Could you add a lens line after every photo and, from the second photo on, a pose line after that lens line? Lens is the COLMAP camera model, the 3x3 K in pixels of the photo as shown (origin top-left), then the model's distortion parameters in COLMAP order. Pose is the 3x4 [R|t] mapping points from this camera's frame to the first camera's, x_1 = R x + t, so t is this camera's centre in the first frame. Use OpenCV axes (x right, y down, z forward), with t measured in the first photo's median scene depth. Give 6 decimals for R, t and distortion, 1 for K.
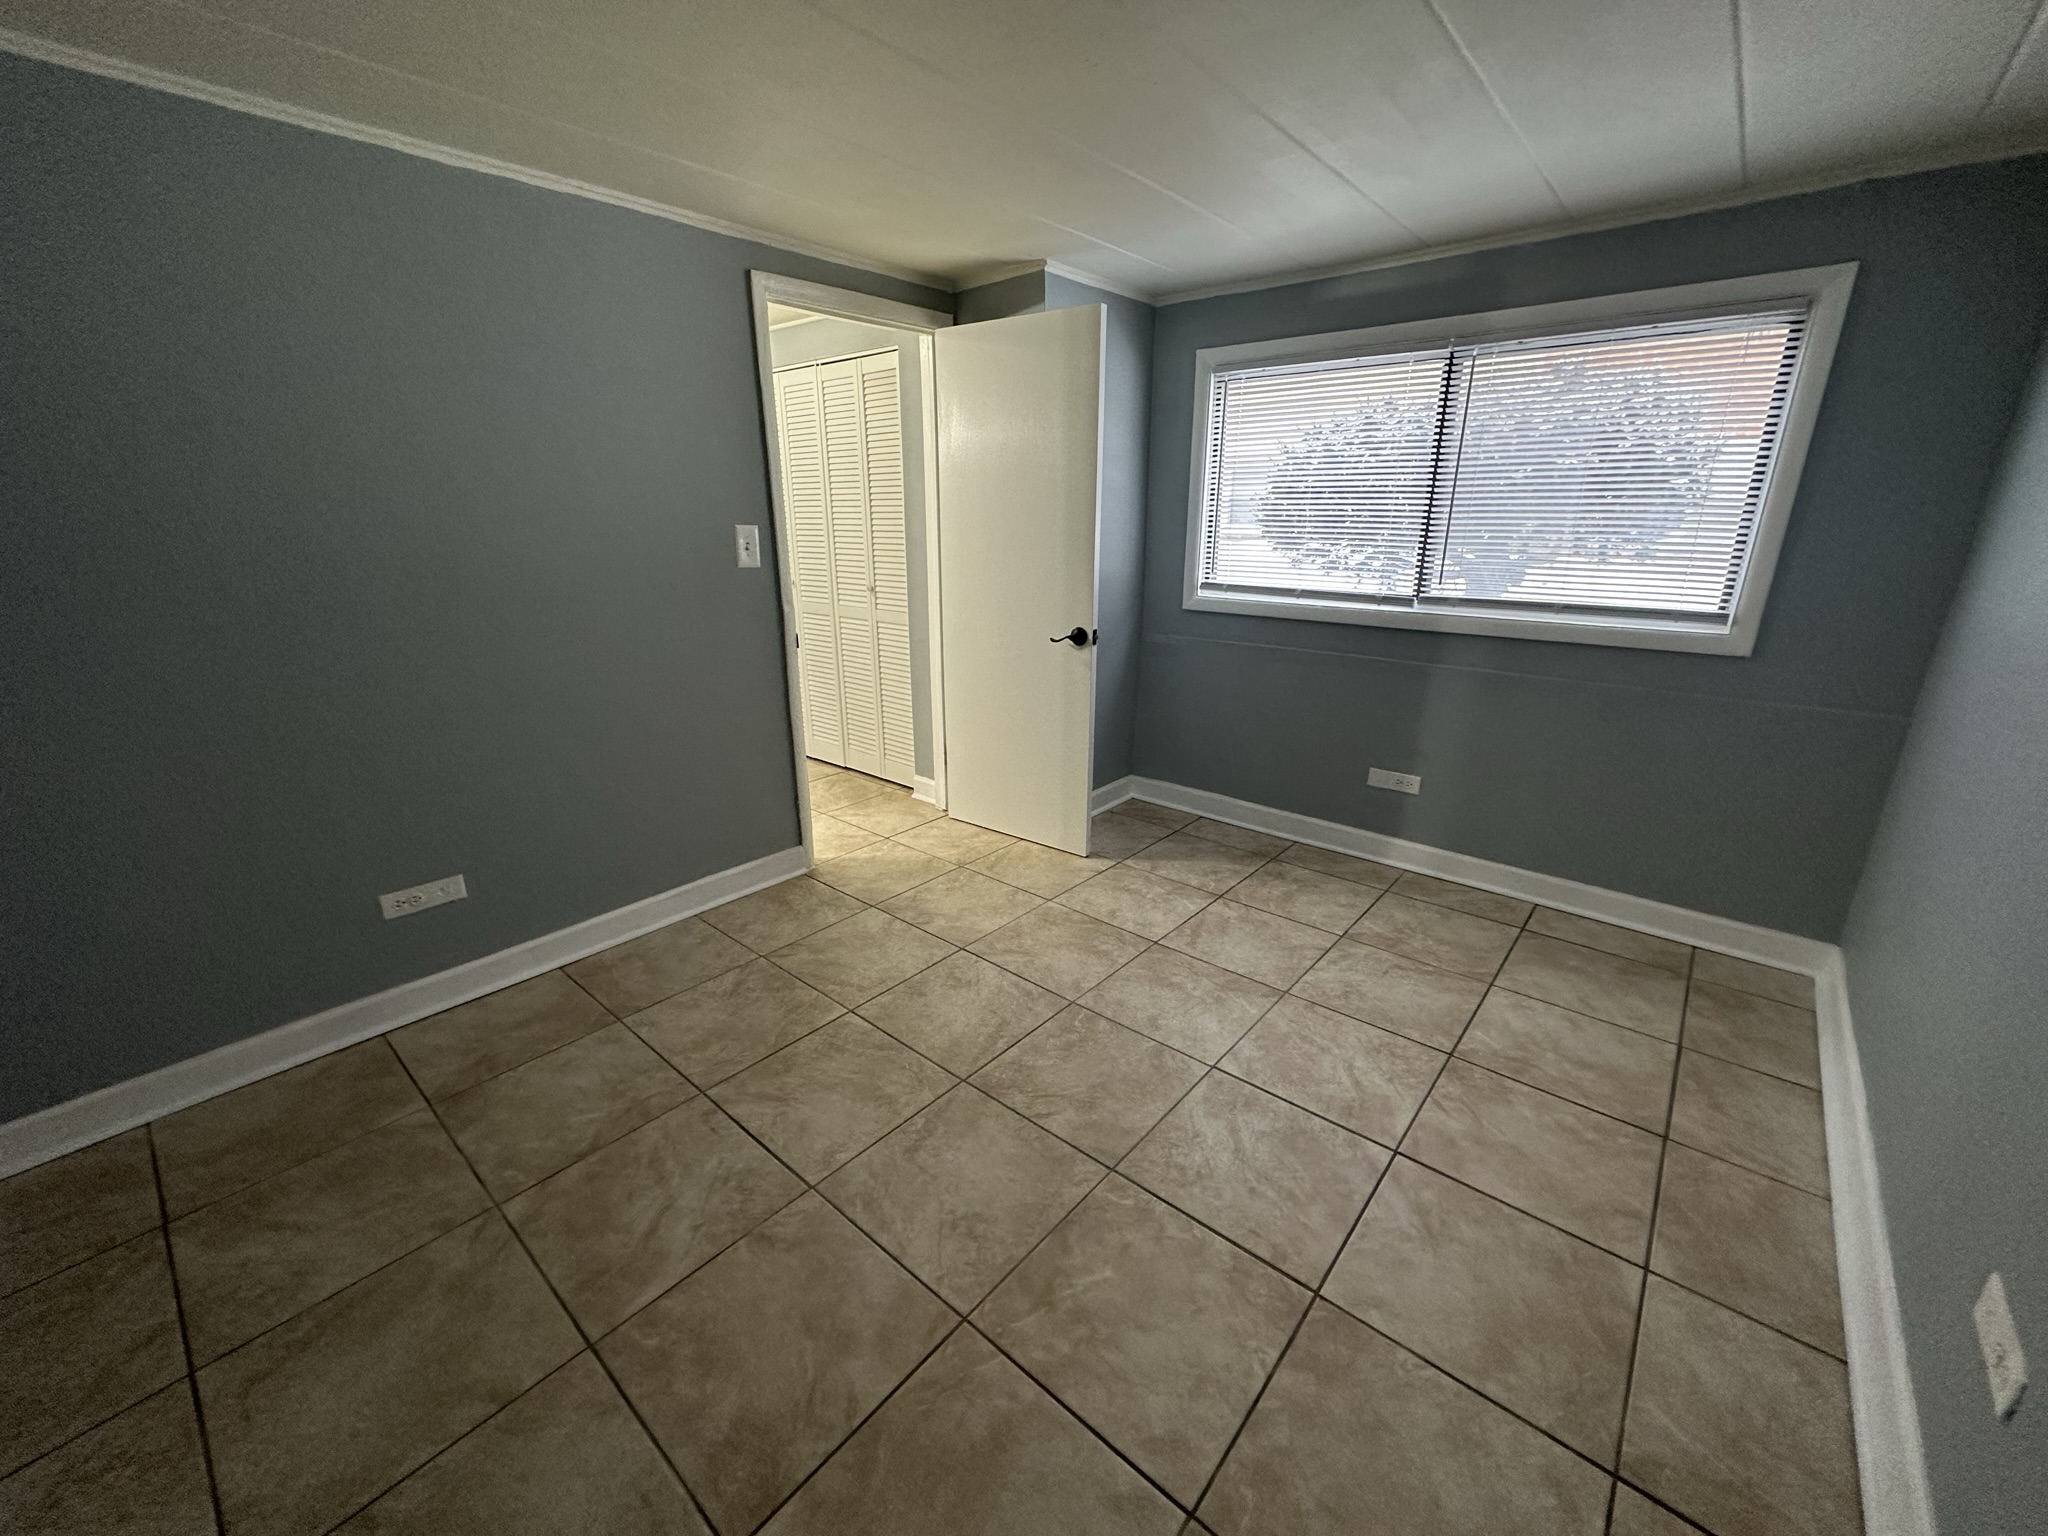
lens RADIAL K [[816.5, 0, 1022.7], [0, 816.5, 769.1], [0, 0, 1]] dist [-0.004231, 0.000608]
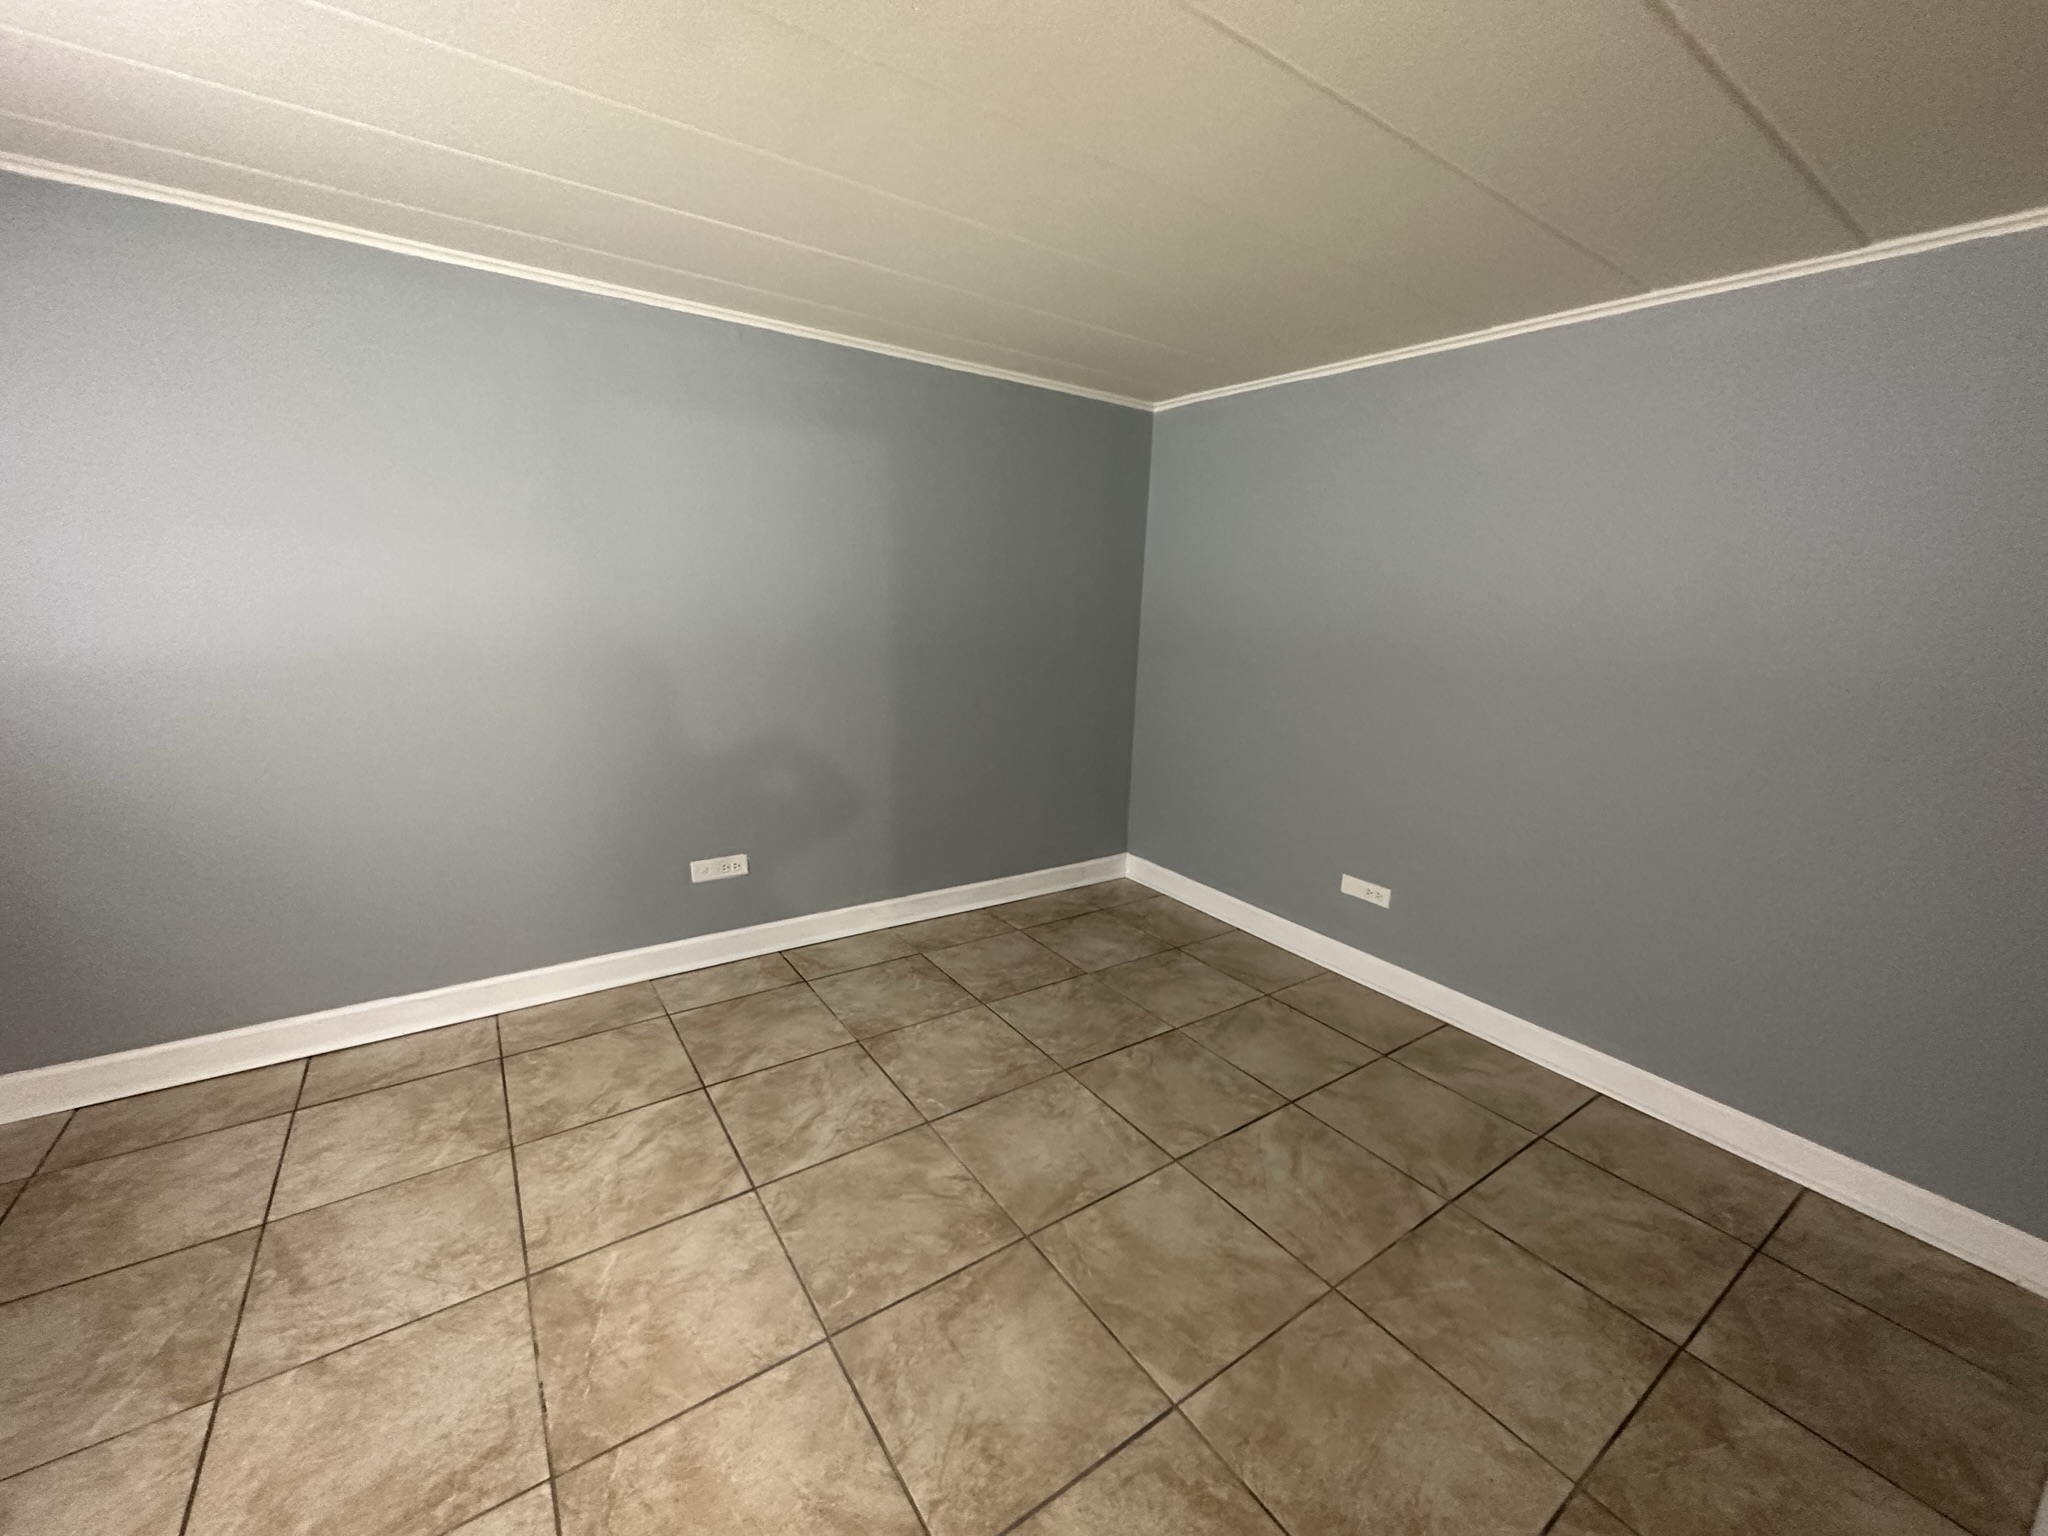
lens RADIAL K [[816.5, 0, 1022.7], [0, 816.5, 769.1], [0, 0, 1]] dist [-0.004231, 0.000608]
pose [[-0.967143, -0.090950, 0.237407, -0.232136], [0.040441, 0.866892, 0.496852, -0.488319], [-0.250994, 0.490129, -0.834731, 1.502280]]
